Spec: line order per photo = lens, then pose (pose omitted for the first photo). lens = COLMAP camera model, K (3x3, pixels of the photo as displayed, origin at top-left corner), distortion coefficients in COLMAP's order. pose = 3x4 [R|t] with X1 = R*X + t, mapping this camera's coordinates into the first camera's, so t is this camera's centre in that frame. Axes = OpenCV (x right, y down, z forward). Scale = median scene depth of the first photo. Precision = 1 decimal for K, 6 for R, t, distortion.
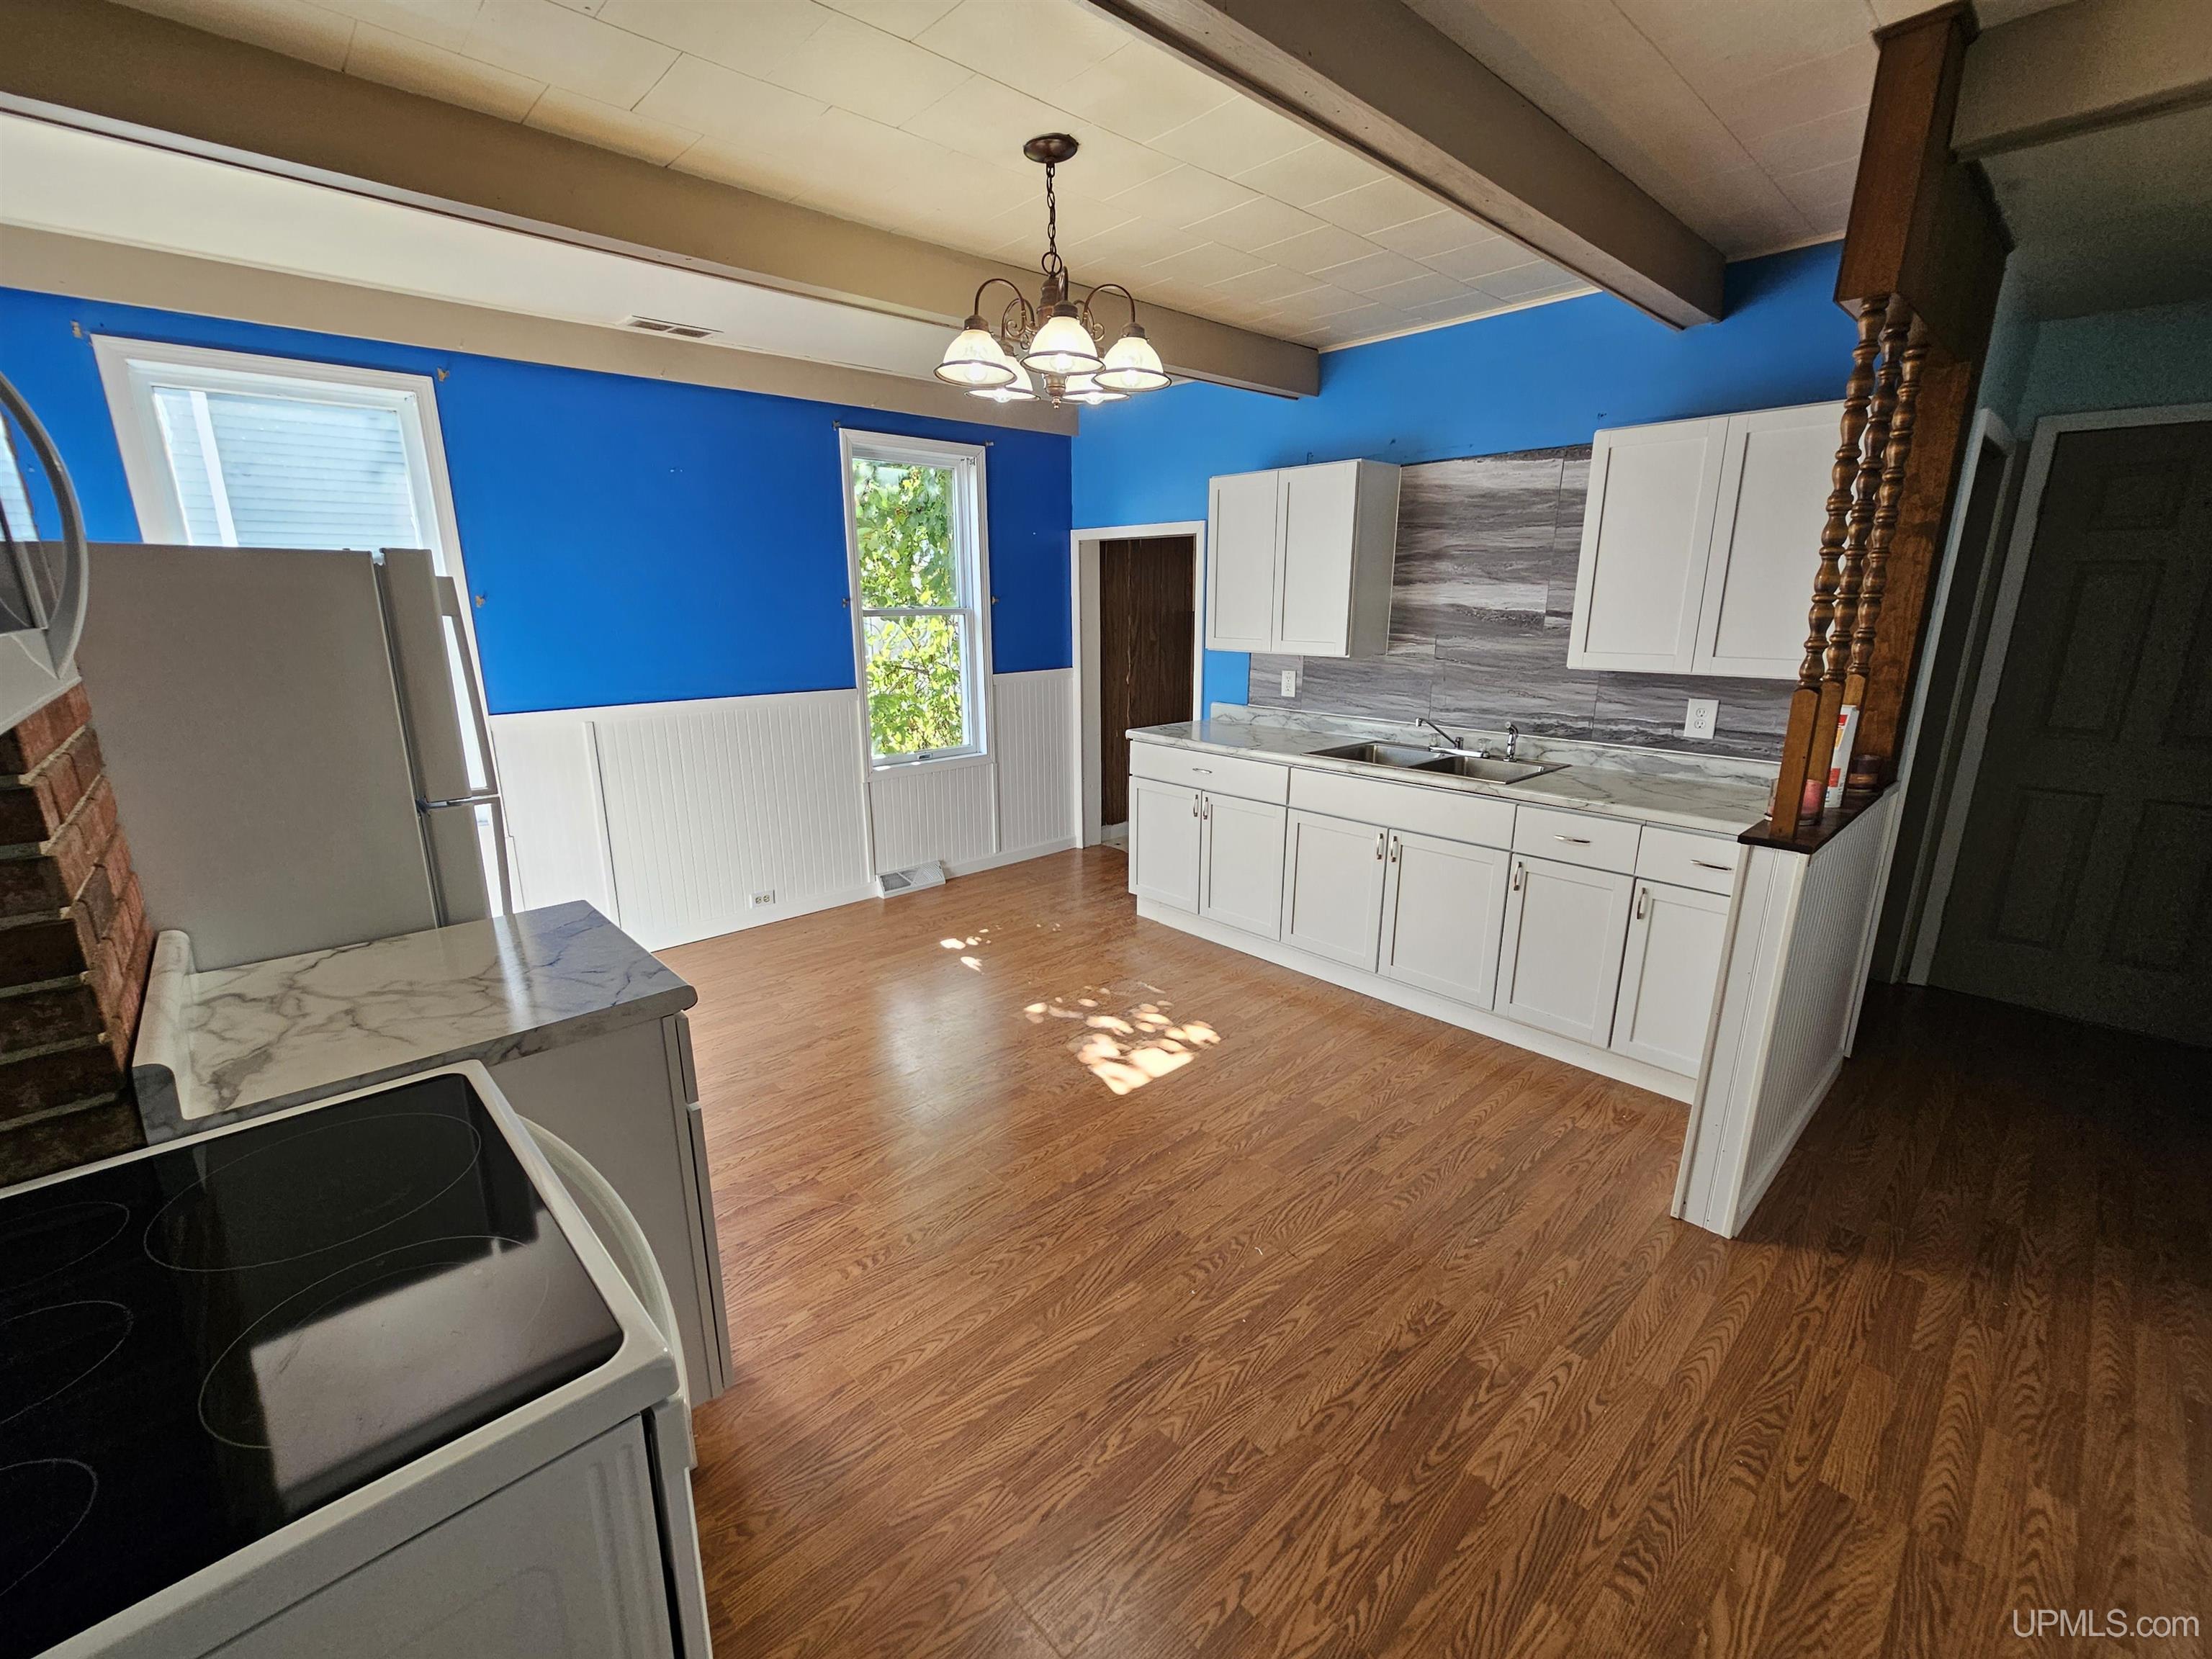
lens RADIAL K [[932.0, 0, 1100.6], [0, 932.0, 834.3], [0, 0, 1]] dist [-0.002674, 0.004021]
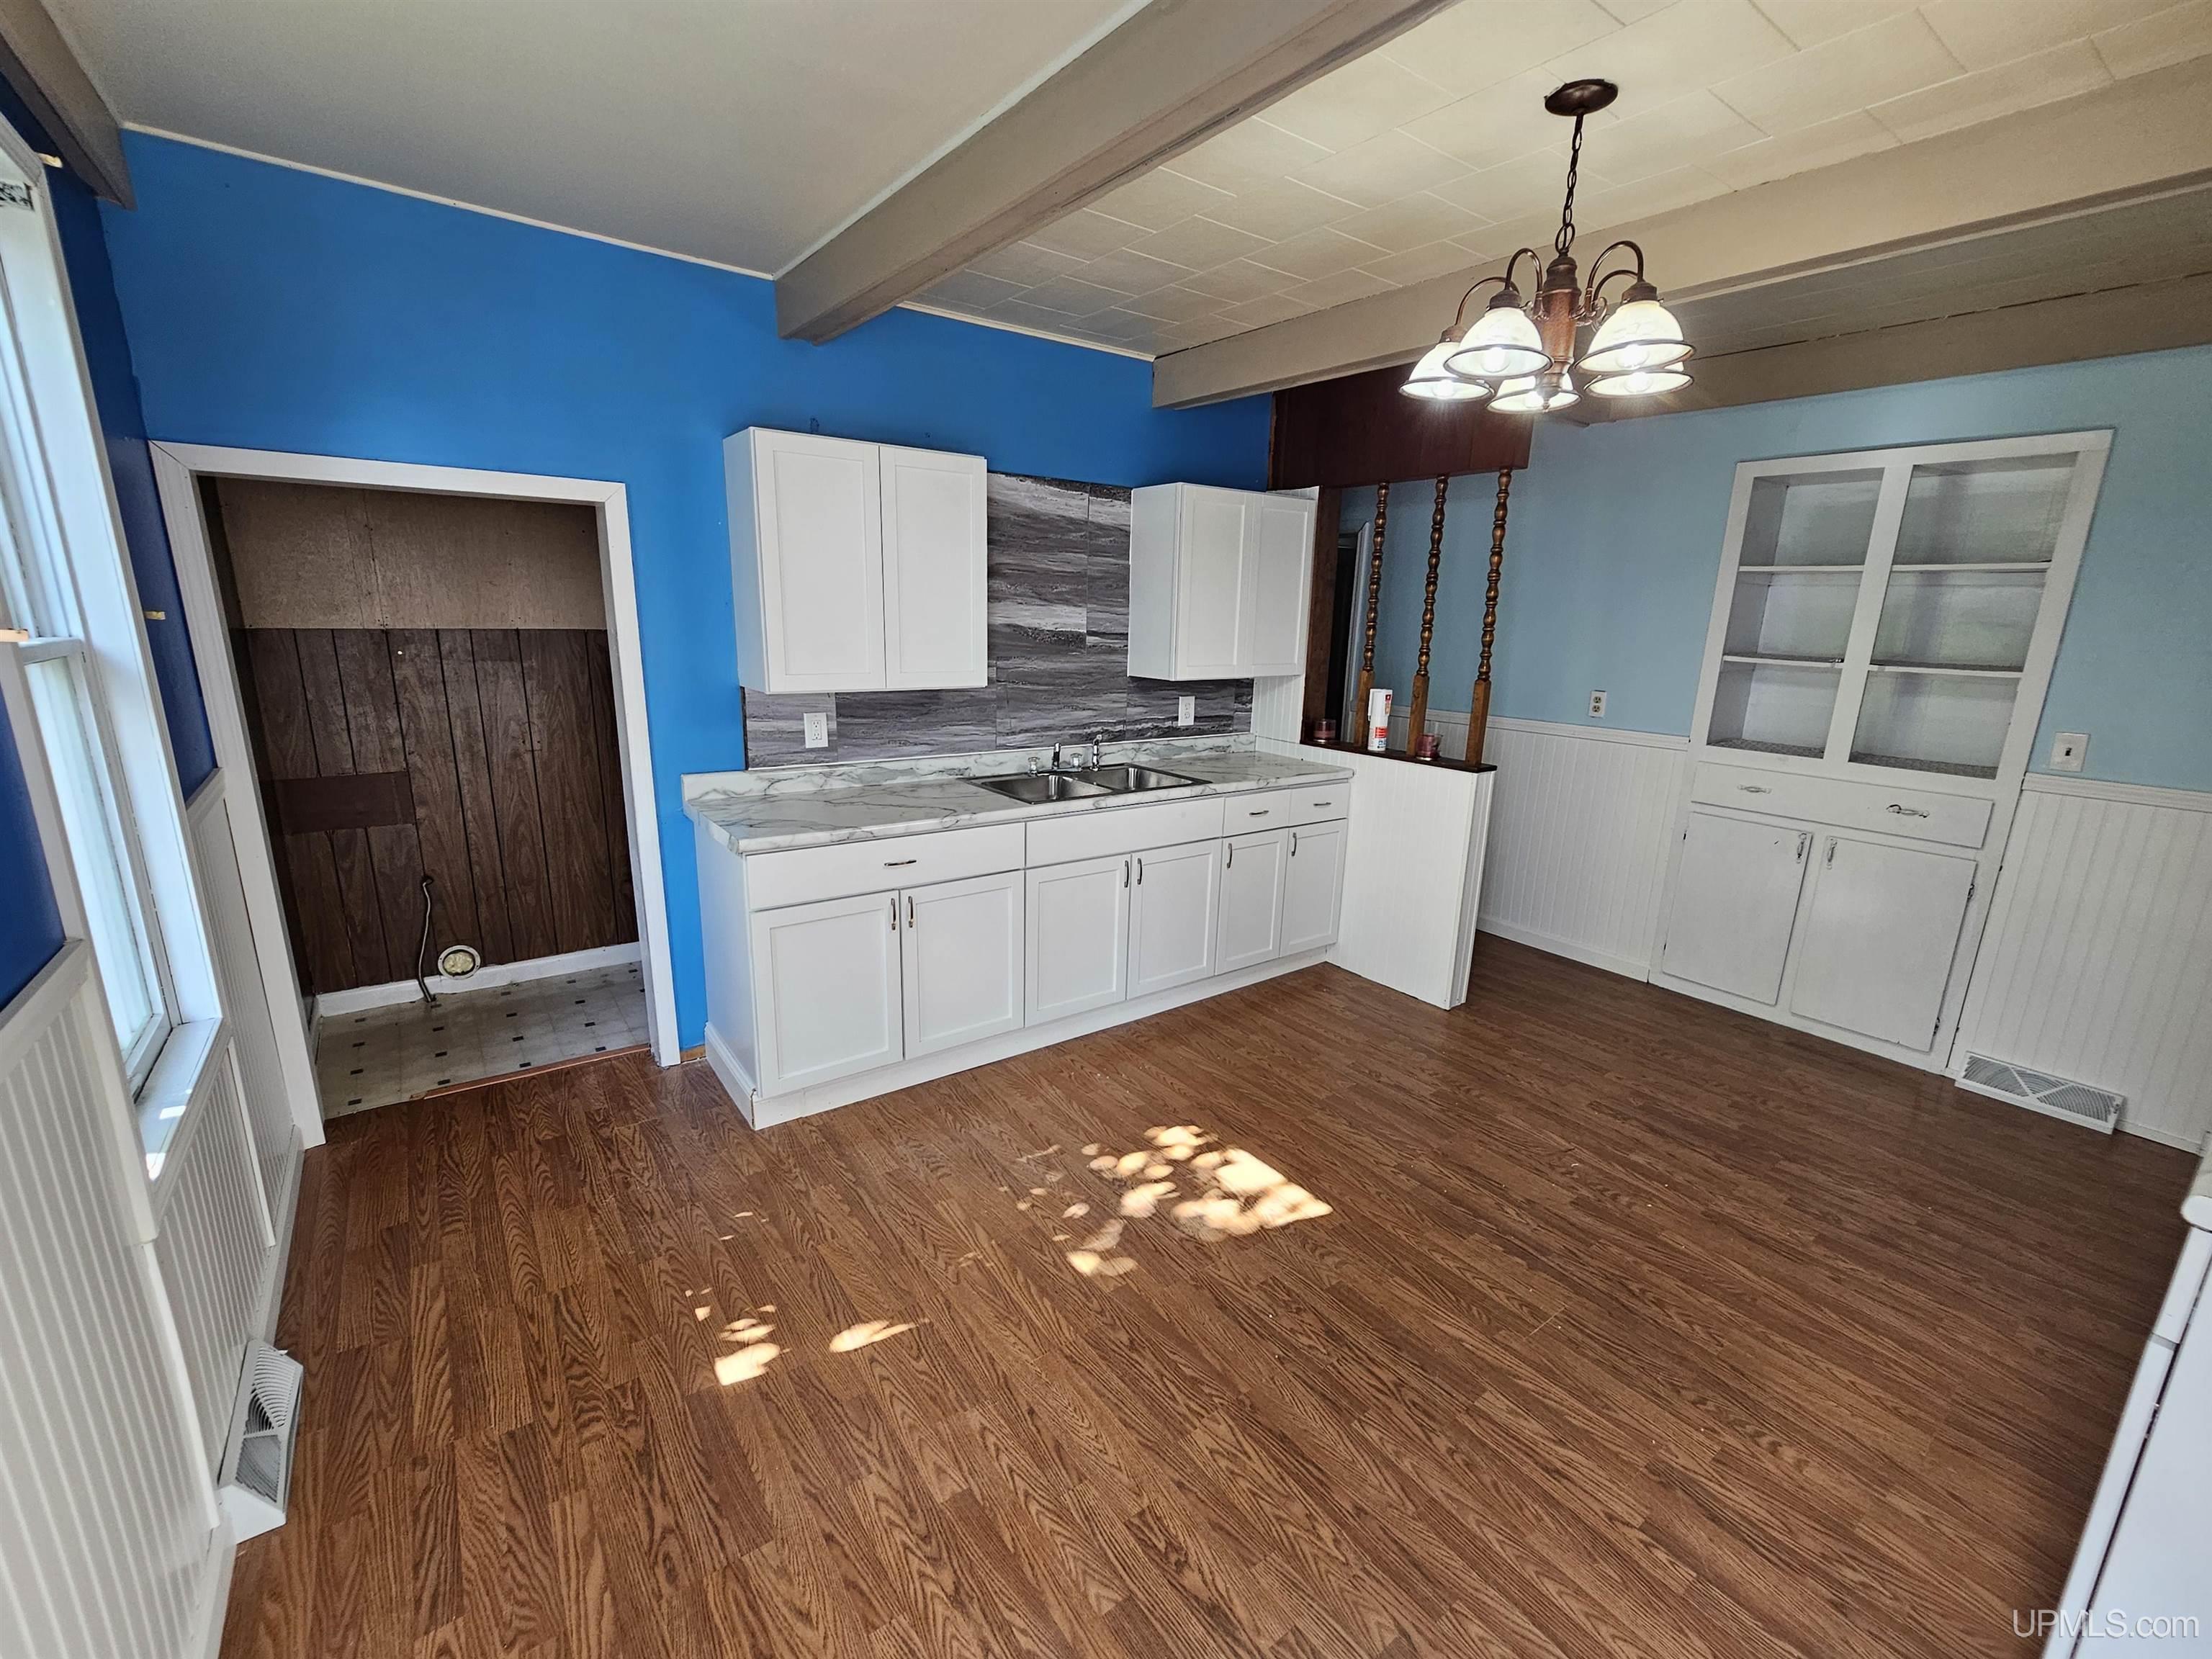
lens RADIAL K [[932.0, 0, 1100.6], [0, 932.0, 834.3], [0, 0, 1]] dist [-0.002674, 0.004021]
pose [[0.116876, -0.228605, 0.966478, -0.733371], [0.222844, 0.954370, 0.198793, -0.259792], [-0.967823, 0.192139, 0.162486, 0.979757]]
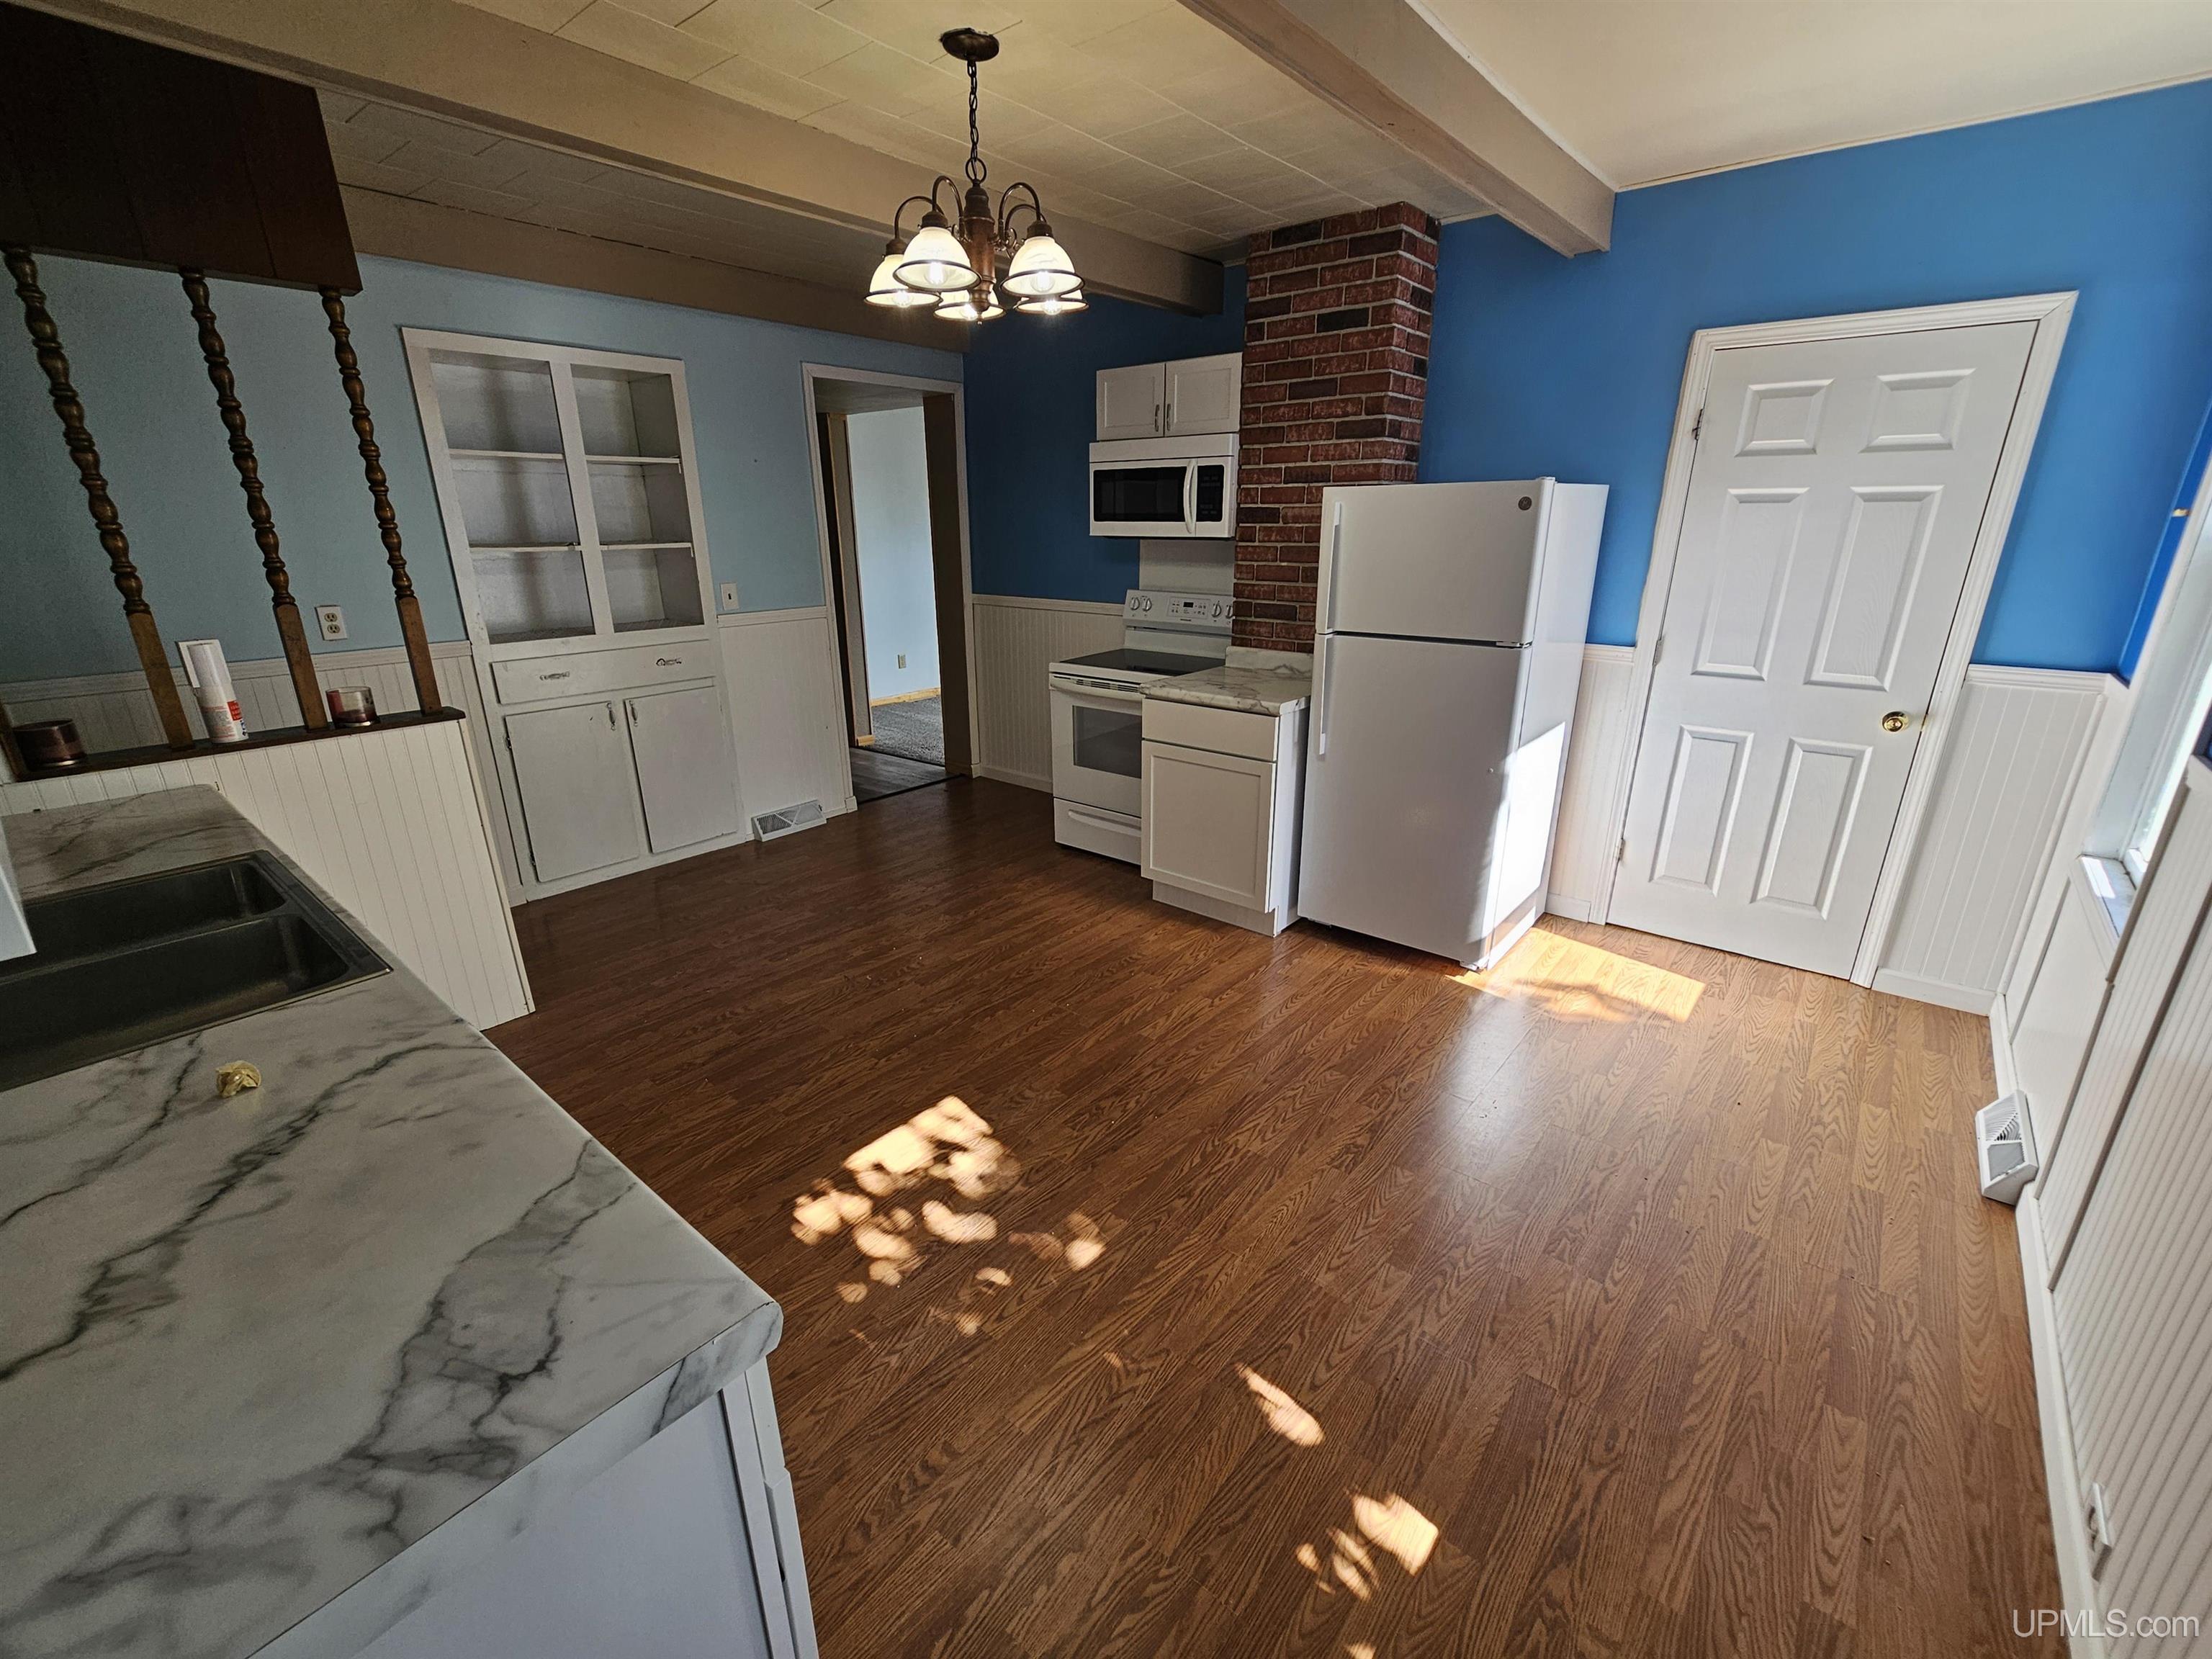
lens RADIAL K [[932.0, 0, 1100.6], [0, 932.0, 834.3], [0, 0, 1]] dist [-0.002674, 0.004021]
pose [[-0.992825, 0.049080, -0.109043, -0.032567], [-0.018822, 0.836381, 0.547825, -0.407243], [0.118089, 0.545947, -0.829456, 1.582361]]
